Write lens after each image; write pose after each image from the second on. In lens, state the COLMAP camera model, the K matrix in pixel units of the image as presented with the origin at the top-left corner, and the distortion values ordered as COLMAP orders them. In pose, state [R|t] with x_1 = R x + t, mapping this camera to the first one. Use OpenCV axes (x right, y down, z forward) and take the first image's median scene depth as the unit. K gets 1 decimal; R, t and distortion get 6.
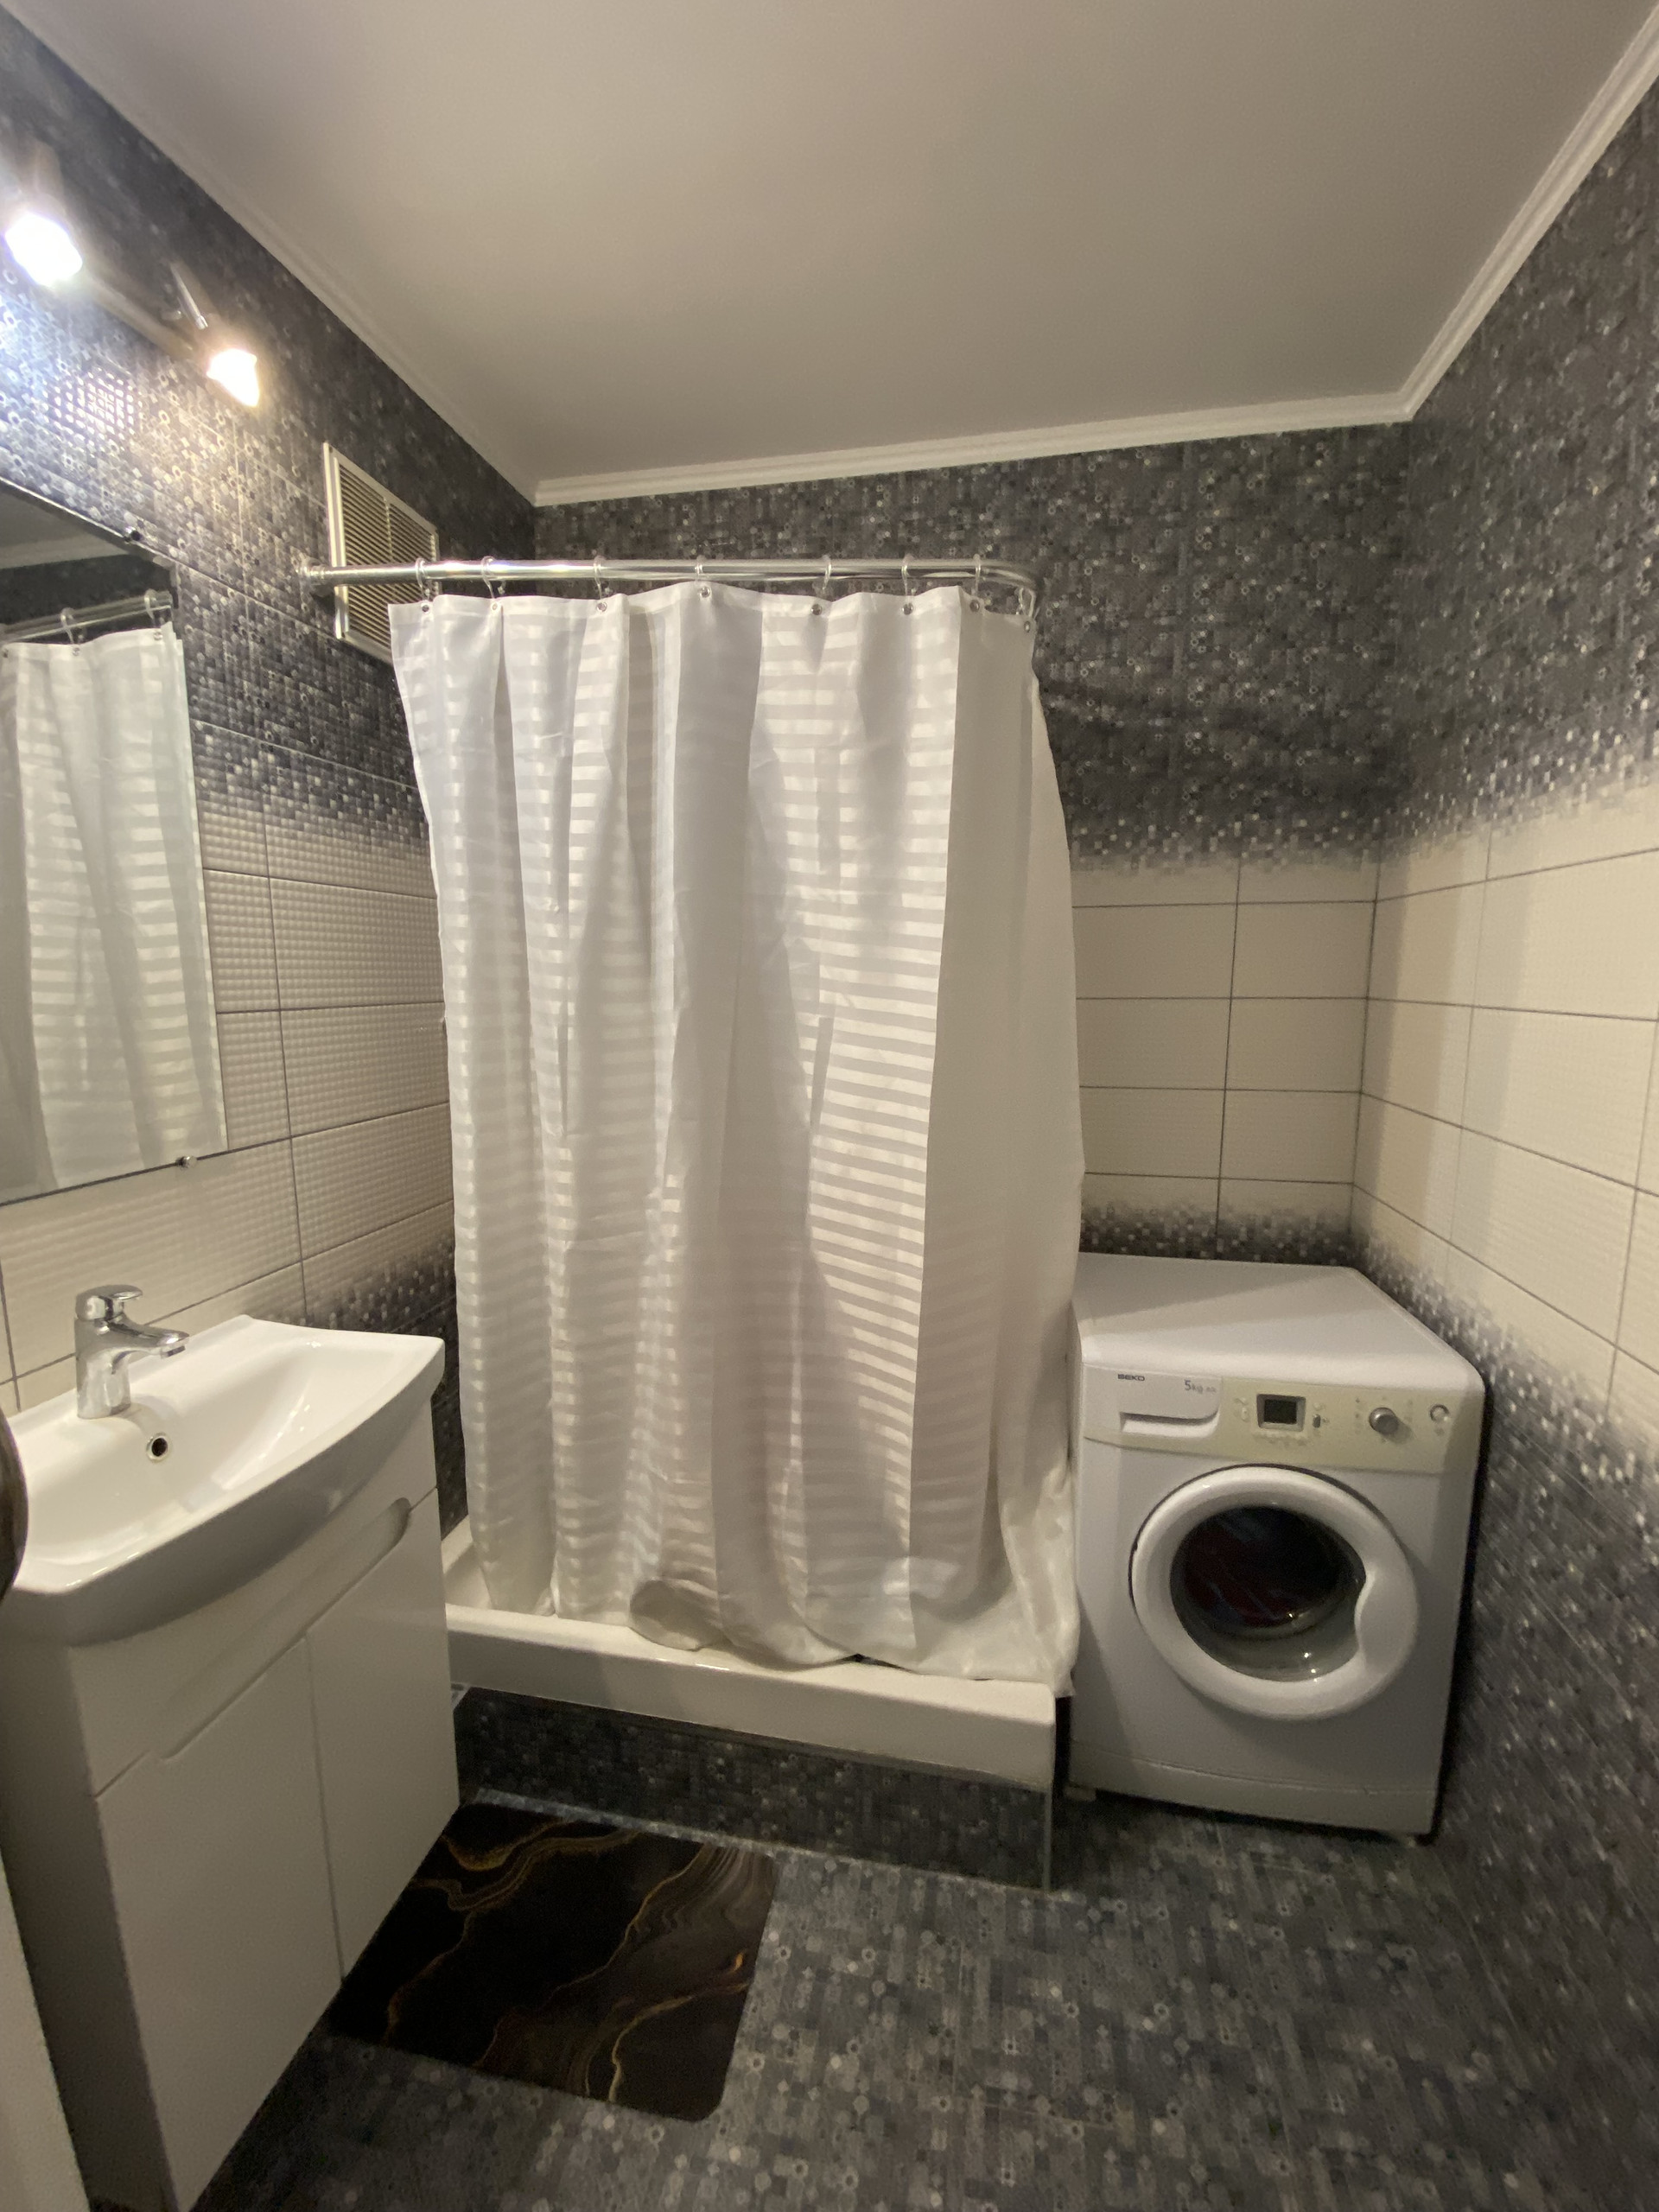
lens RADIAL K [[900.1, 0, 831.6], [0, 900.1, 1106.9], [0, 0, 1]] dist [0.015148, -0.018190]
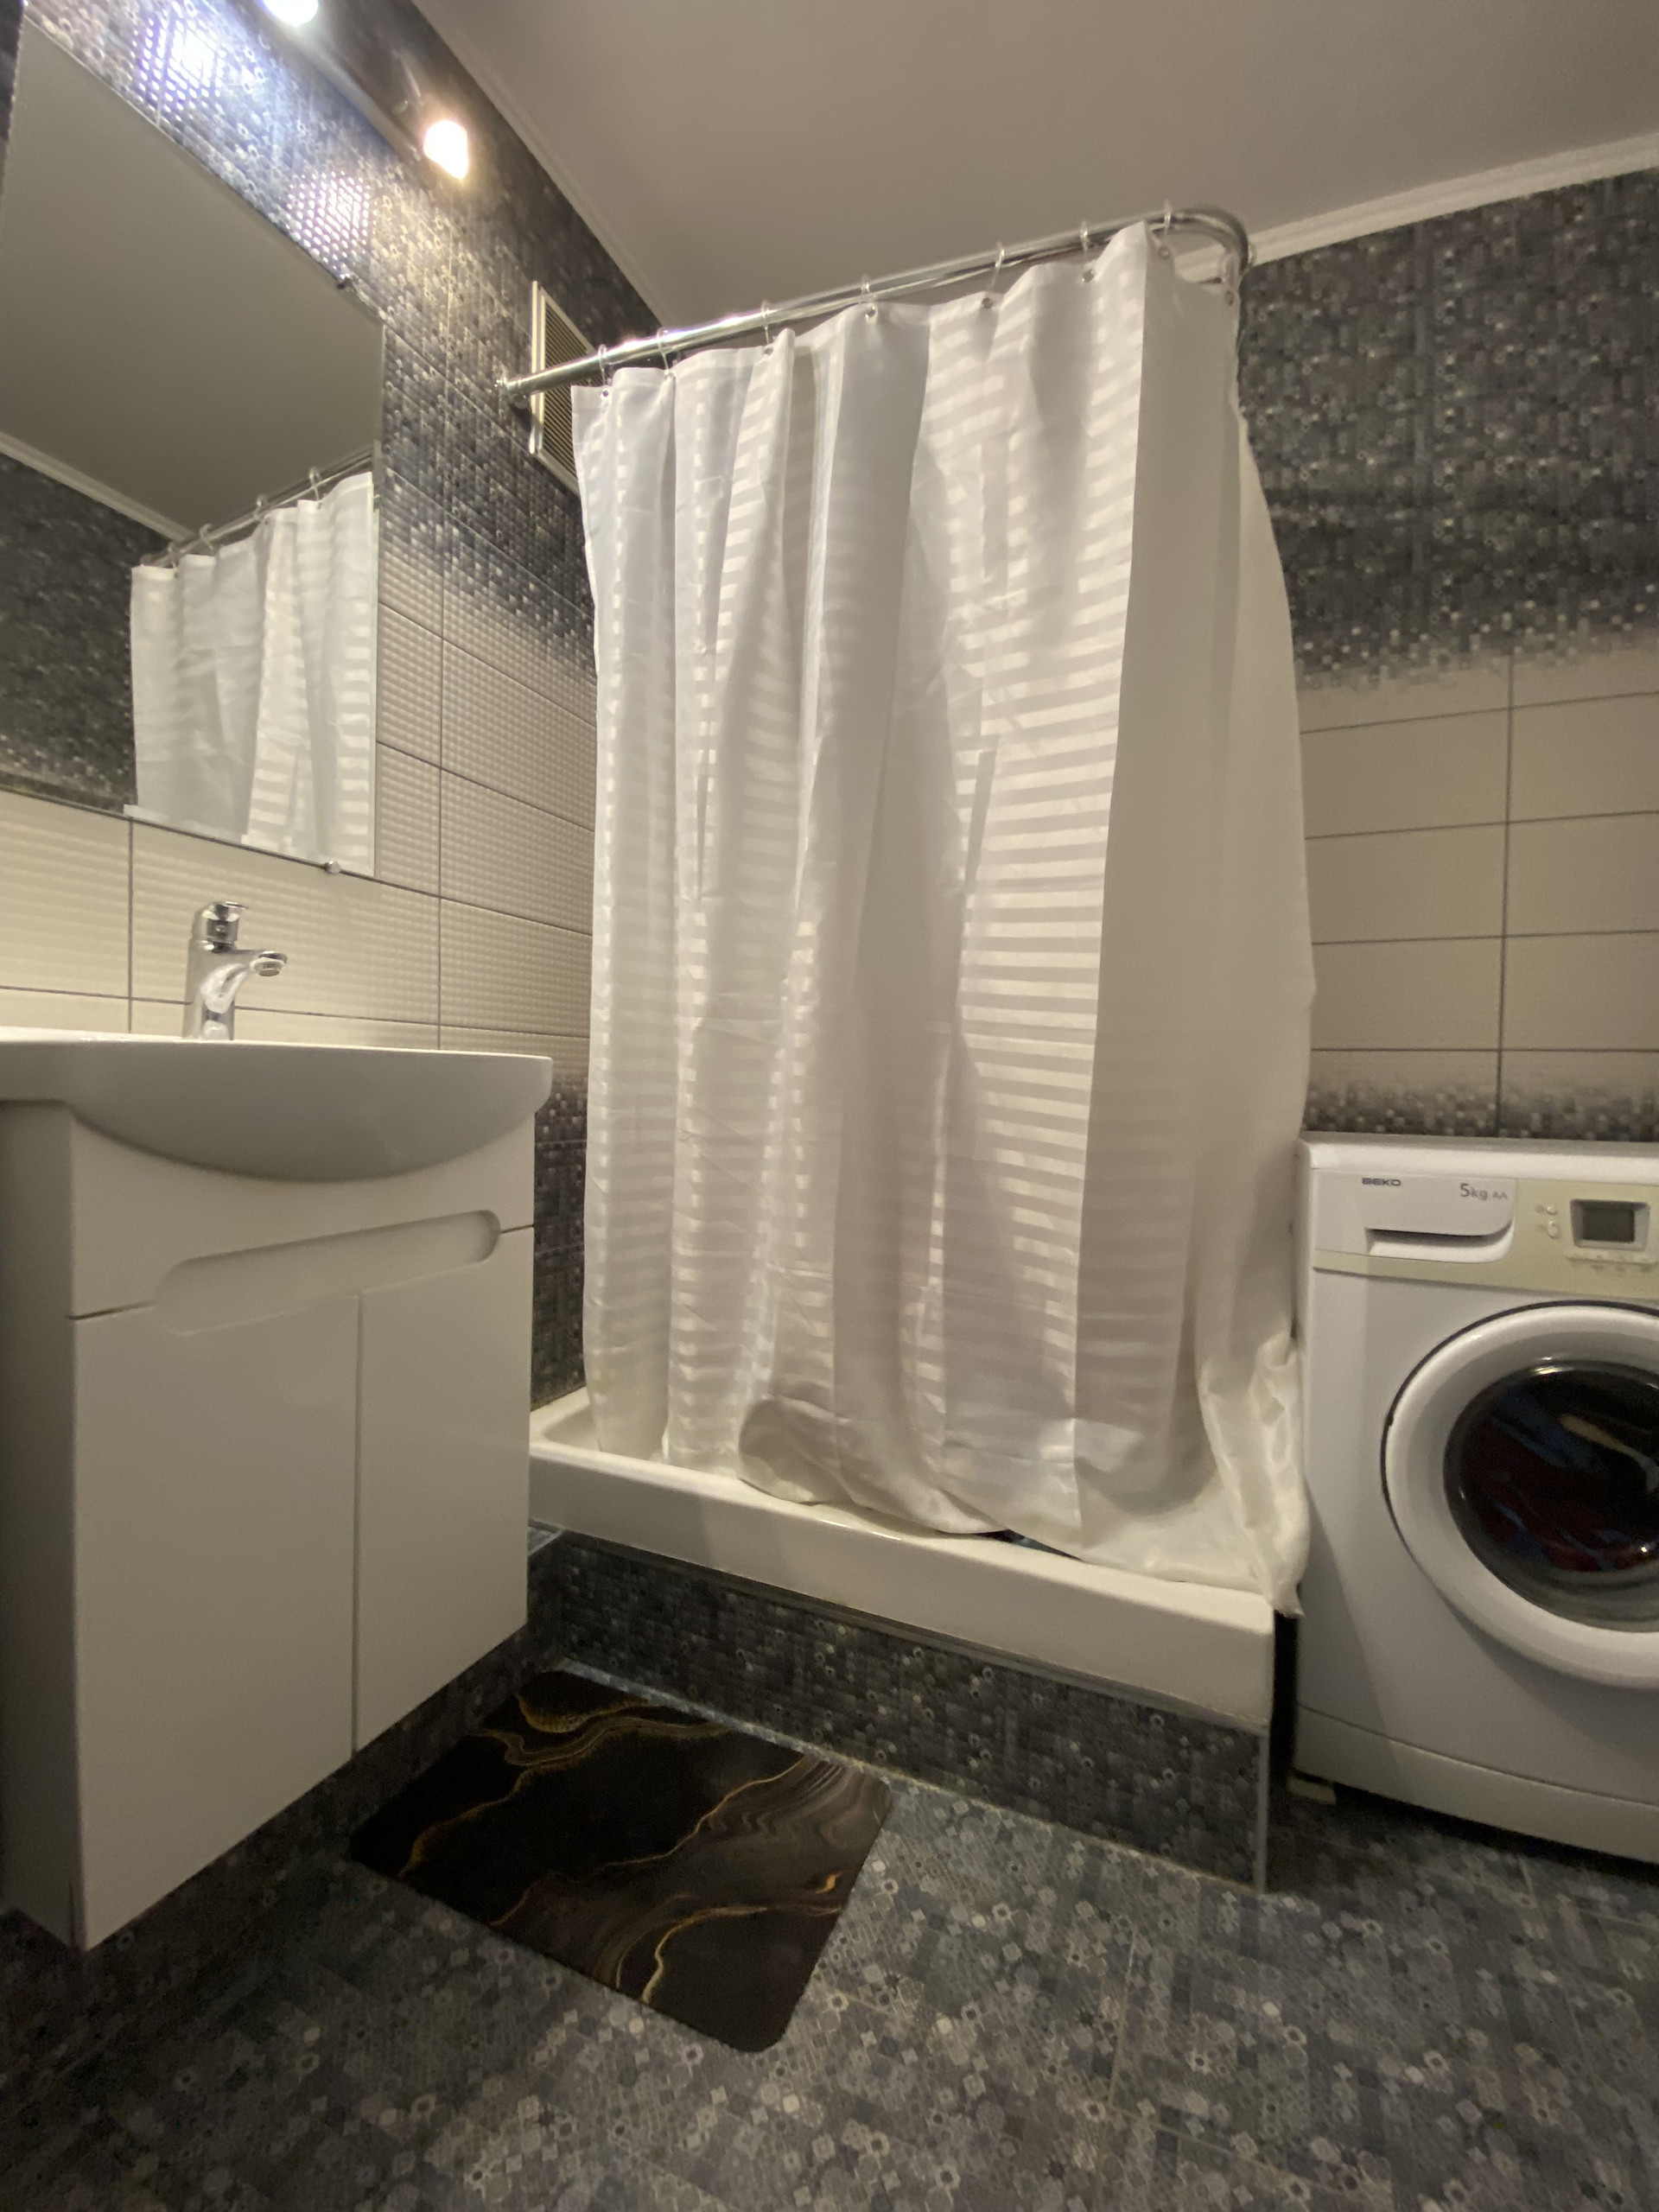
lens RADIAL K [[900.1, 0, 832.5], [0, 900.1, 1108.3], [0, 0, 1]] dist [0.015148, -0.018190]
pose [[0.975231, 0.025116, -0.219756, 0.047736], [-0.052001, 0.991719, -0.117429, 0.353381], [0.214987, 0.125948, 0.968462, 0.155807]]
